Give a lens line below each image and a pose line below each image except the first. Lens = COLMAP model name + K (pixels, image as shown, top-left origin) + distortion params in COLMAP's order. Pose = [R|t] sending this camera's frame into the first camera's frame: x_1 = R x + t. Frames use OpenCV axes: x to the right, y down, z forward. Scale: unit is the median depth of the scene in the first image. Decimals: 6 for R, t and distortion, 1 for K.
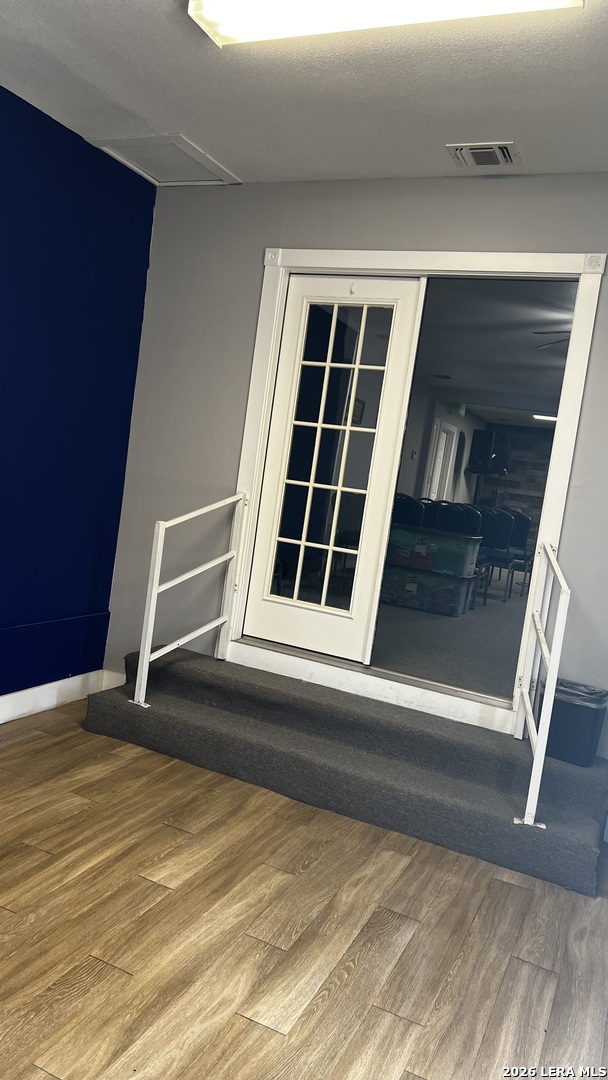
lens RADIAL K [[805.5, 0, 295.9], [0, 805.5, 539.5], [0, 0, 1]] dist [0.091464, 0.000378]
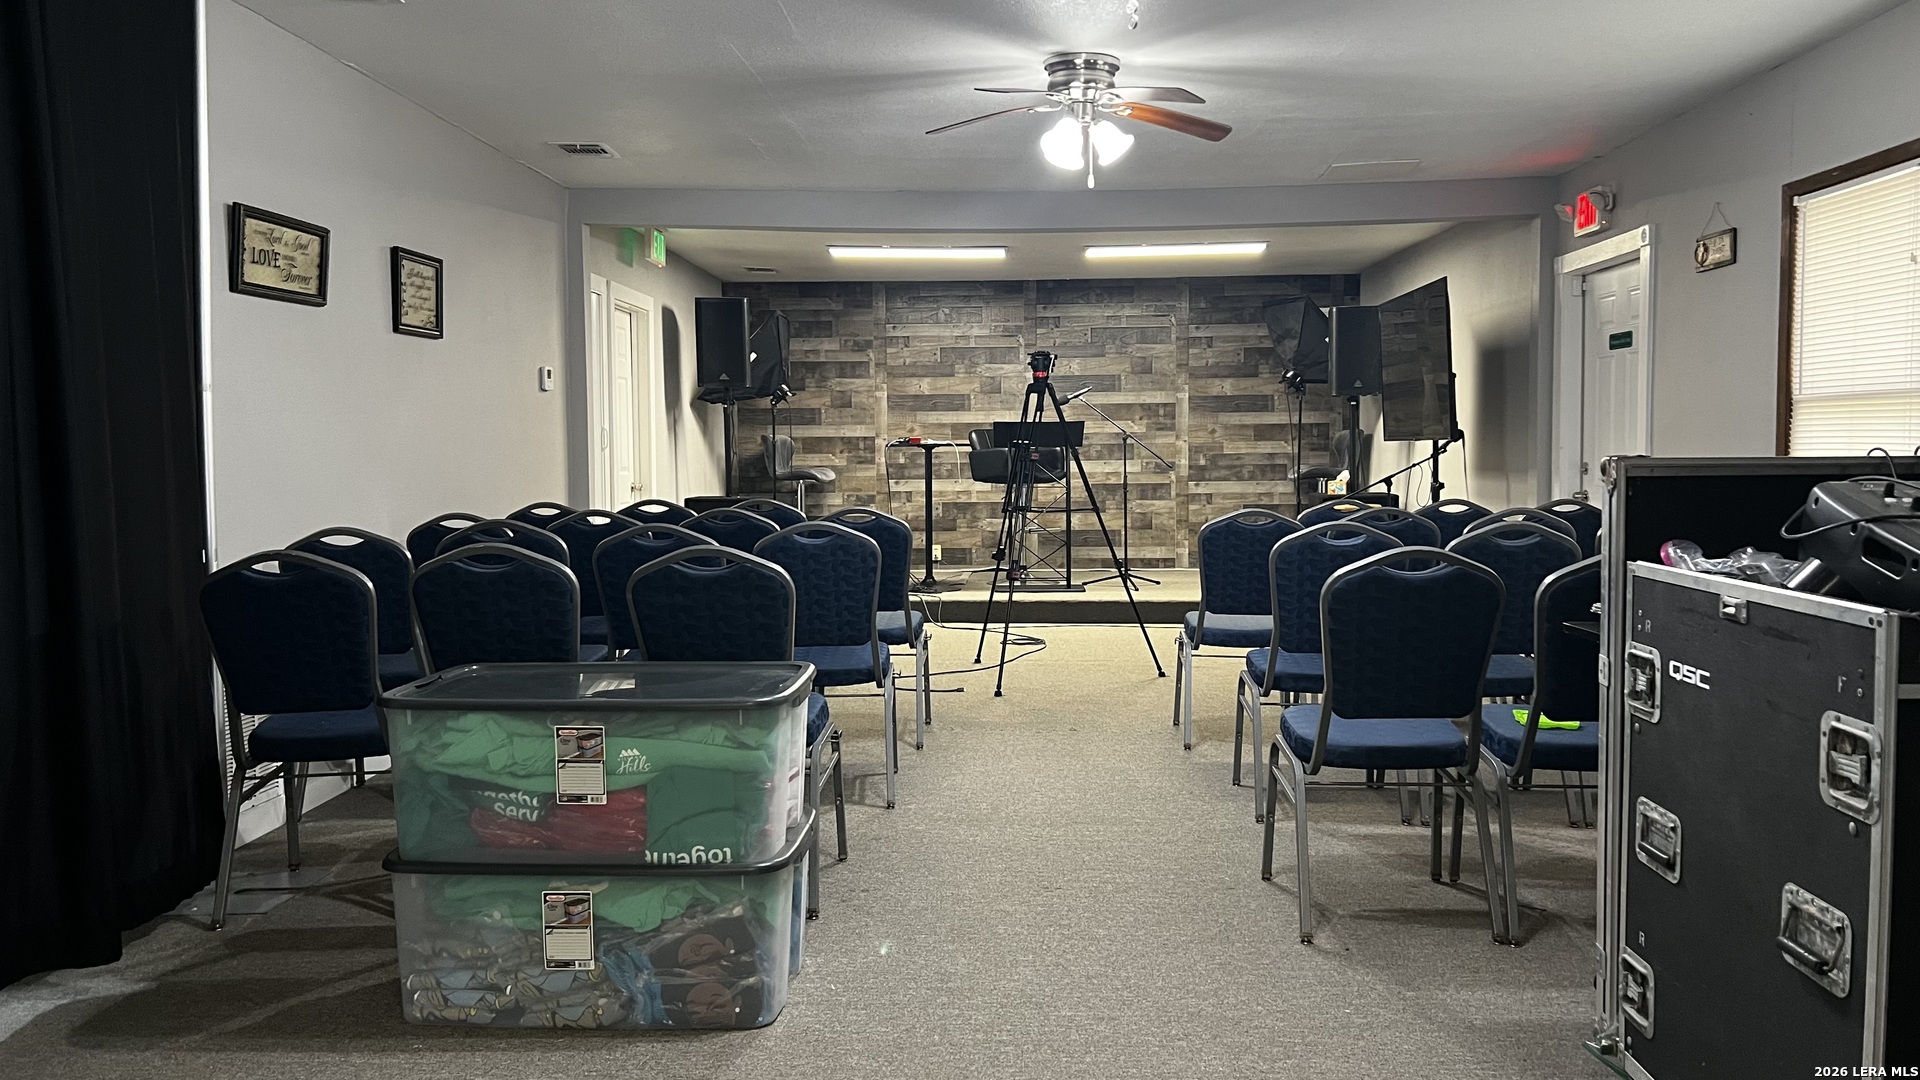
lens RADIAL K [[1432.1, 0, 957.4], [0, 1432.1, 550.4], [0, 0, 1]] dist [0.091464, 0.000378]
pose [[0.915942, -0.176702, 0.360314, 0.063799], [0.167319, 0.984234, 0.057342, -0.034398], [-0.364766, 0.007765, 0.931067, 0.311156]]
